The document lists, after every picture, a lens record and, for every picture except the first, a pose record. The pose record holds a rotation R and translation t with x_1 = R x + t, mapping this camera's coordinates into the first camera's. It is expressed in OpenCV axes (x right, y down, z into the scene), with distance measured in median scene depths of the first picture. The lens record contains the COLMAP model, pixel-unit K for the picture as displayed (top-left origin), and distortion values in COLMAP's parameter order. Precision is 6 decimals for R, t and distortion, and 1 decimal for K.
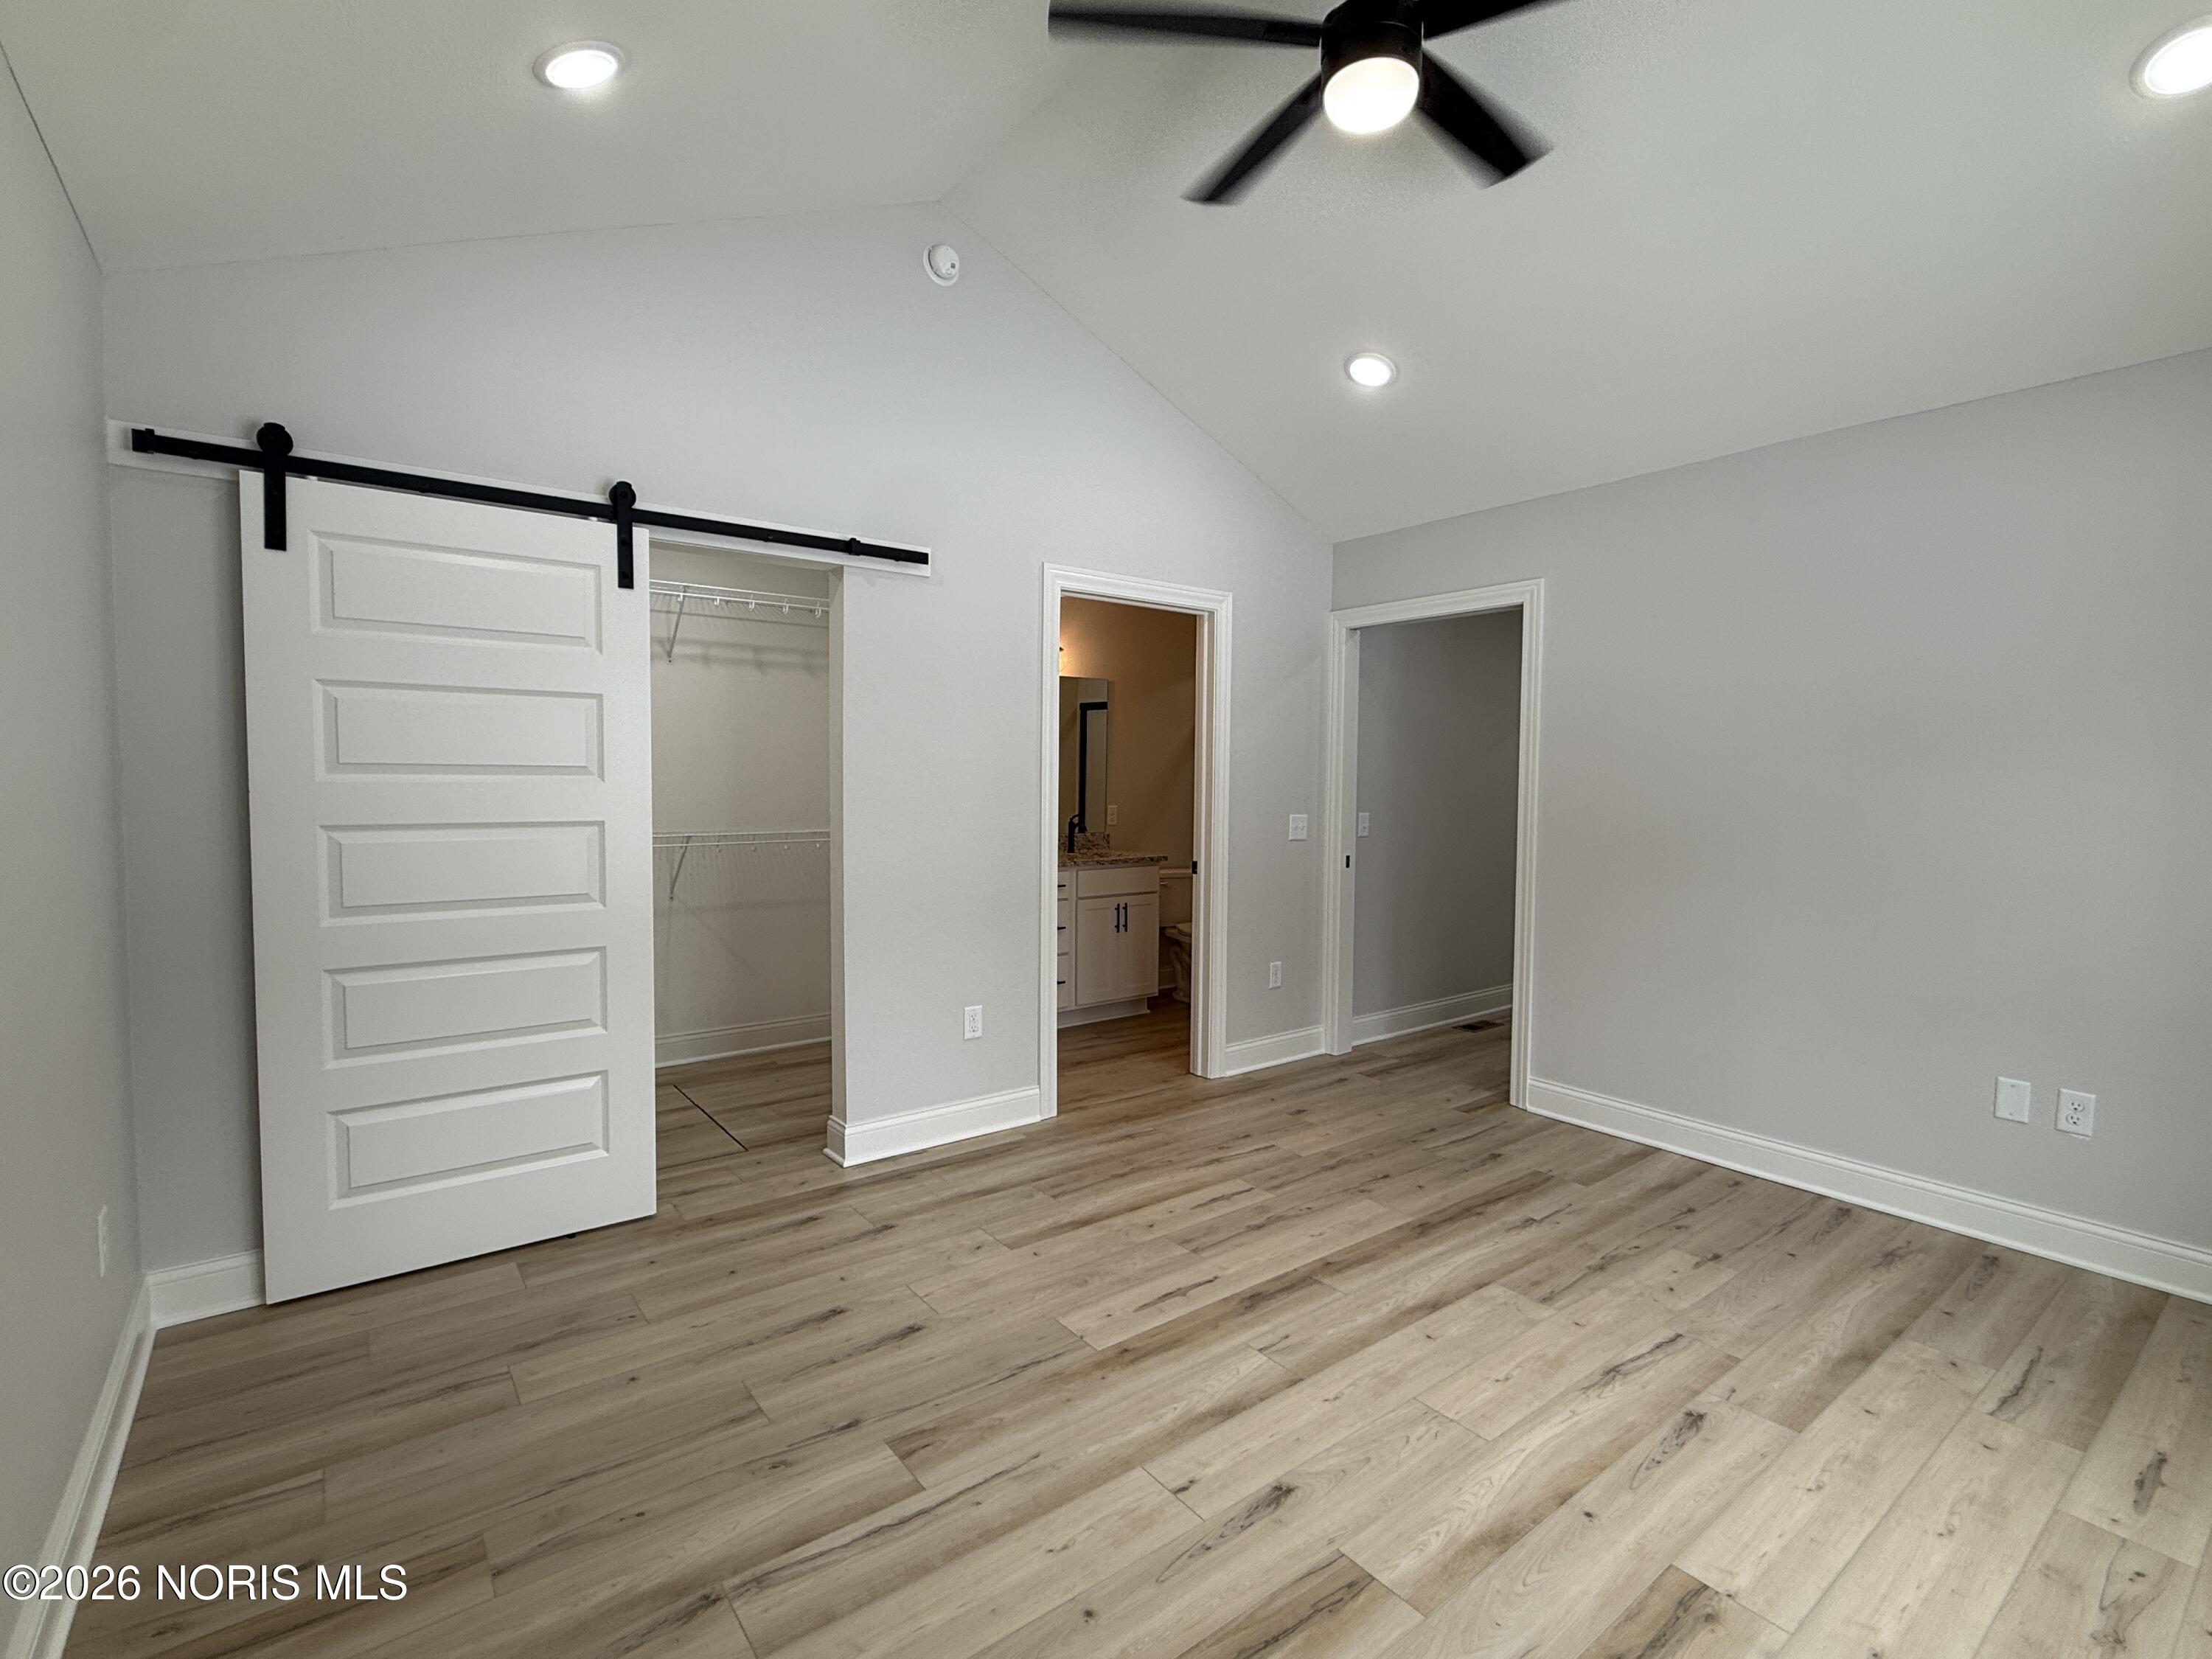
lens RADIAL K [[1023.1, 0, 1101.2], [0, 1023.1, 829.3], [0, 0, 1]] dist [-0.004208, -0.000313]
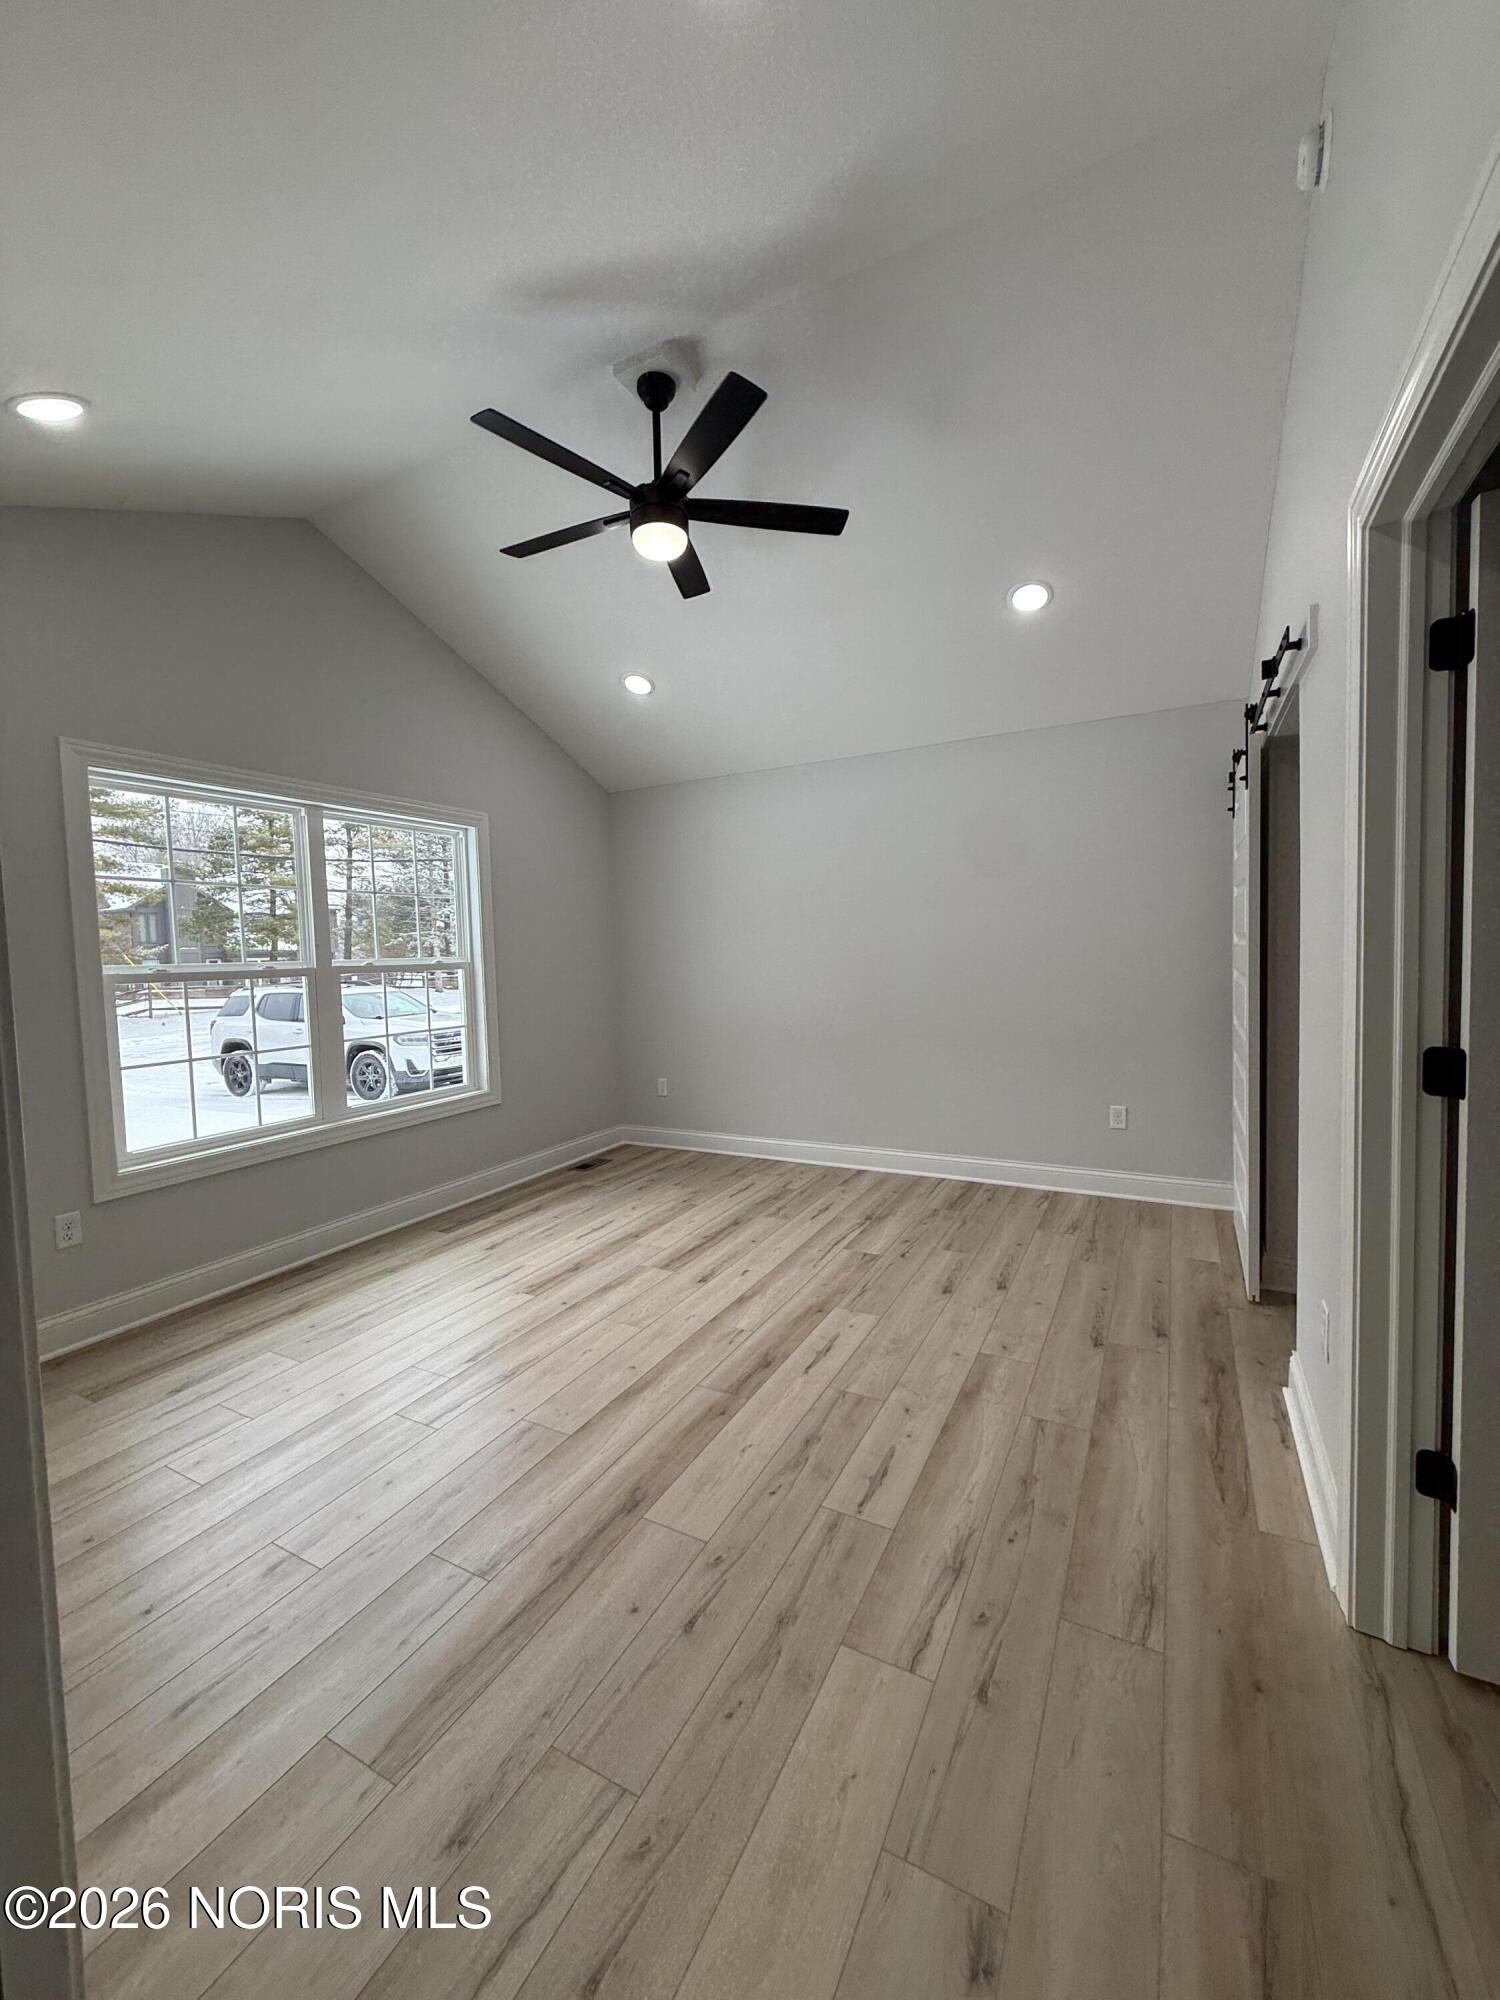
lens RADIAL K [[798.3, 0, 755.5], [0, 798.3, 992.0], [0, 0, 1]] dist [0.001679, -0.000106]
pose [[-0.906622, 0.038876, -0.420149, 0.508271], [-0.002354, 0.995265, 0.097169, -0.083769], [0.421937, 0.089085, -0.902238, 1.676818]]
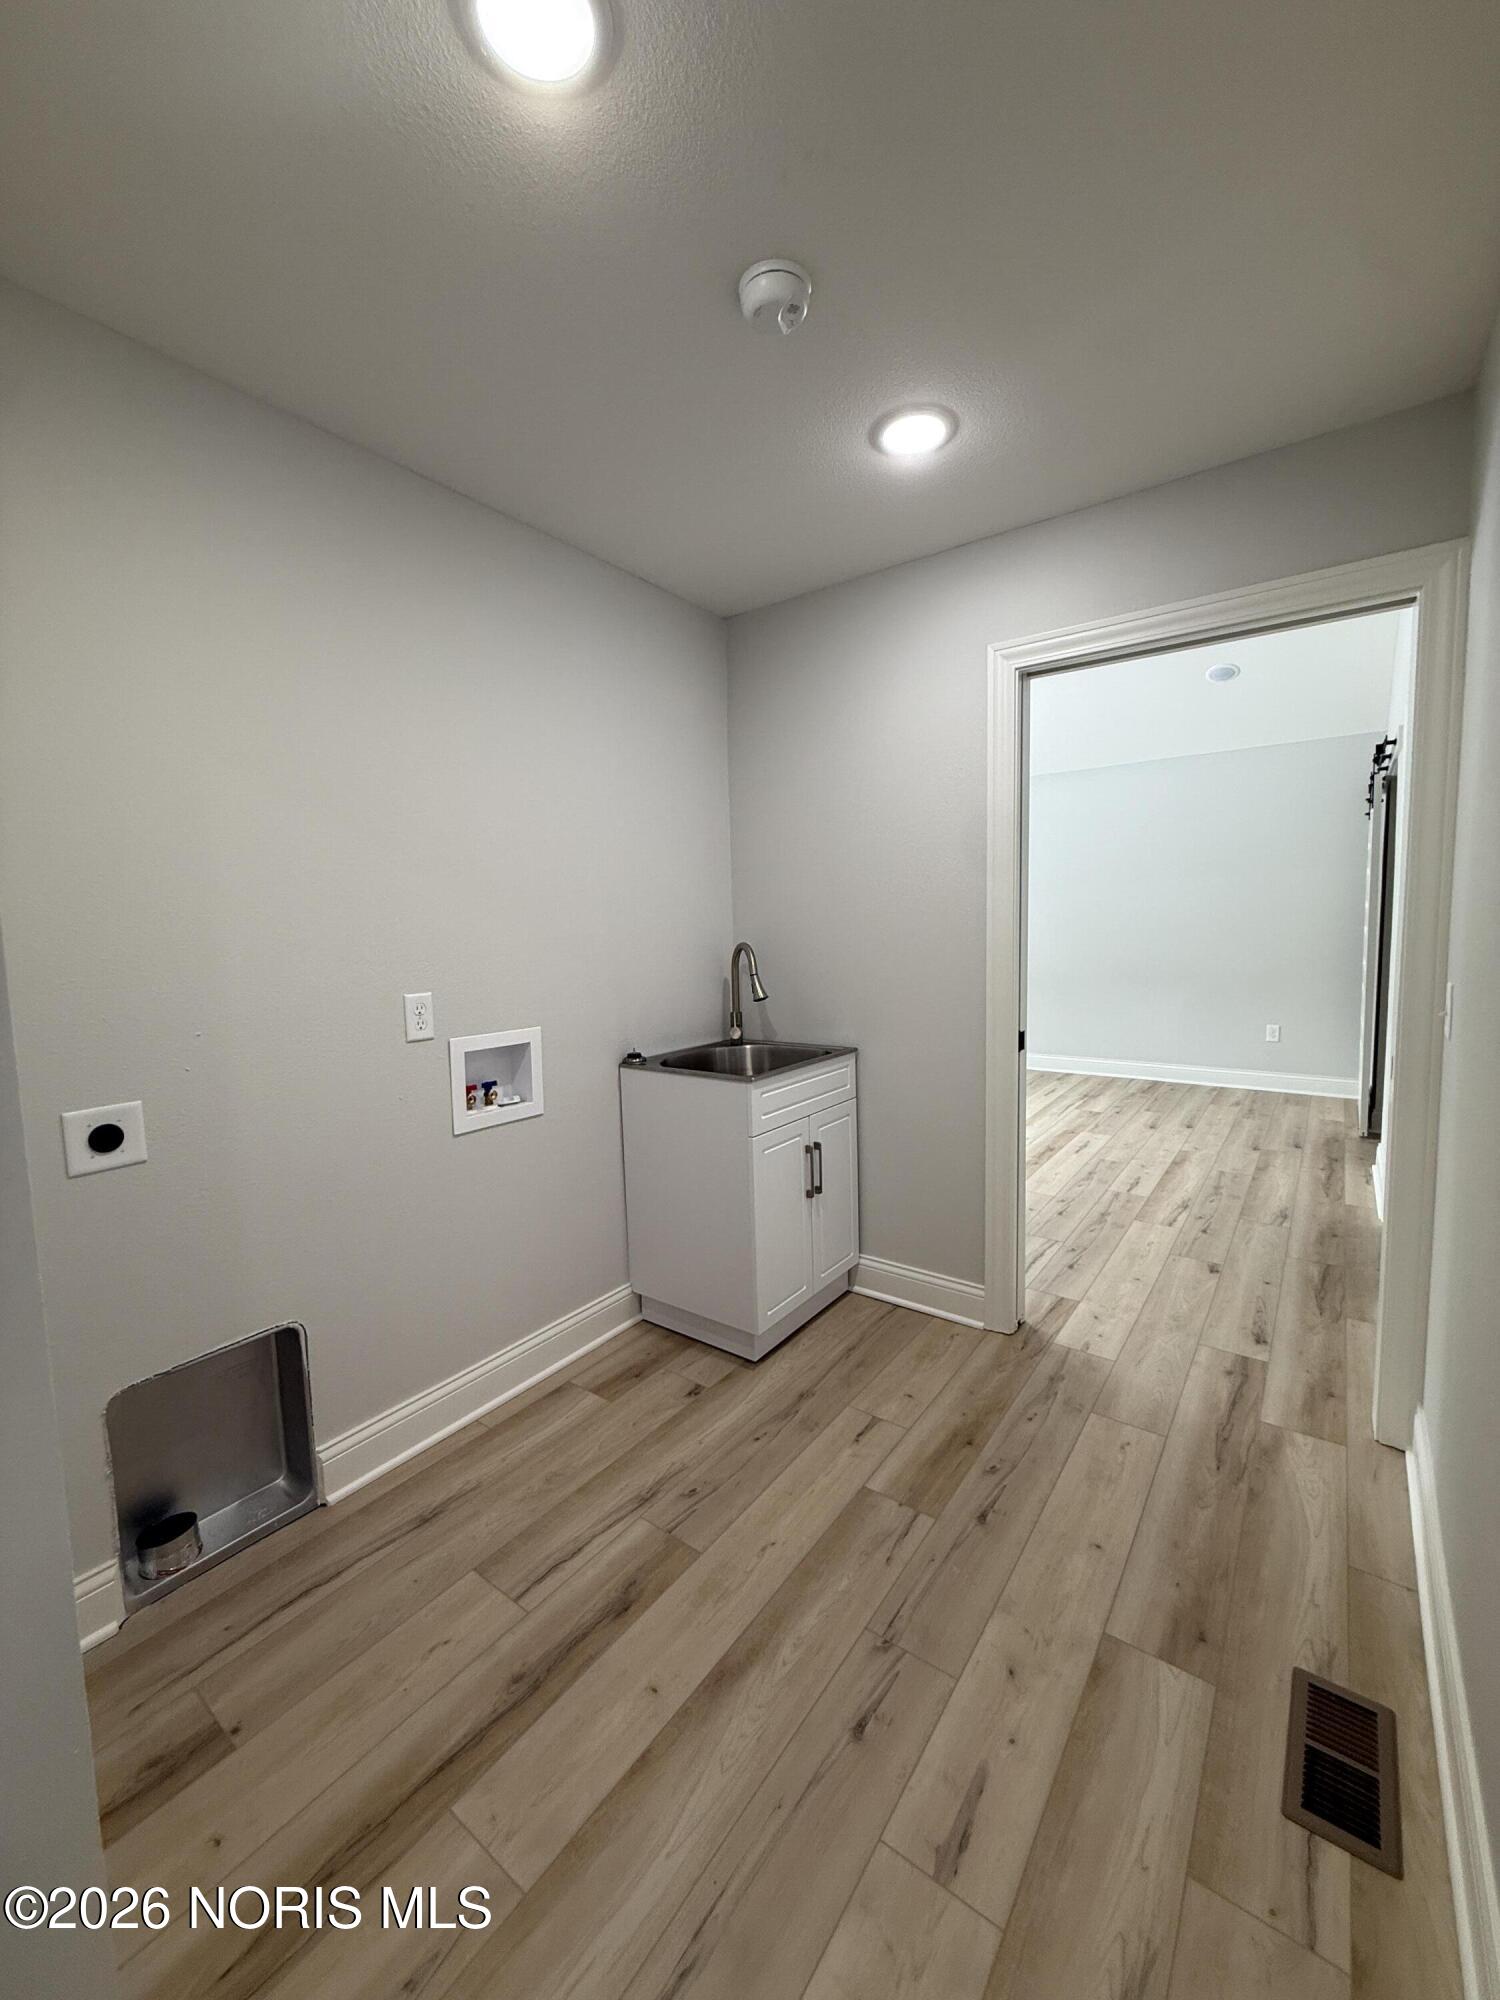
lens RADIAL K [[798.3, 0, 752.9], [0, 798.3, 998.3], [0, 0, 1]] dist [0.001679, -0.000106]
pose [[-0.959267, 0.046912, -0.278577, 1.121460], [0.005759, 0.989158, 0.146742, -0.108913], [0.282441, 0.139161, -0.949137, 2.192732]]
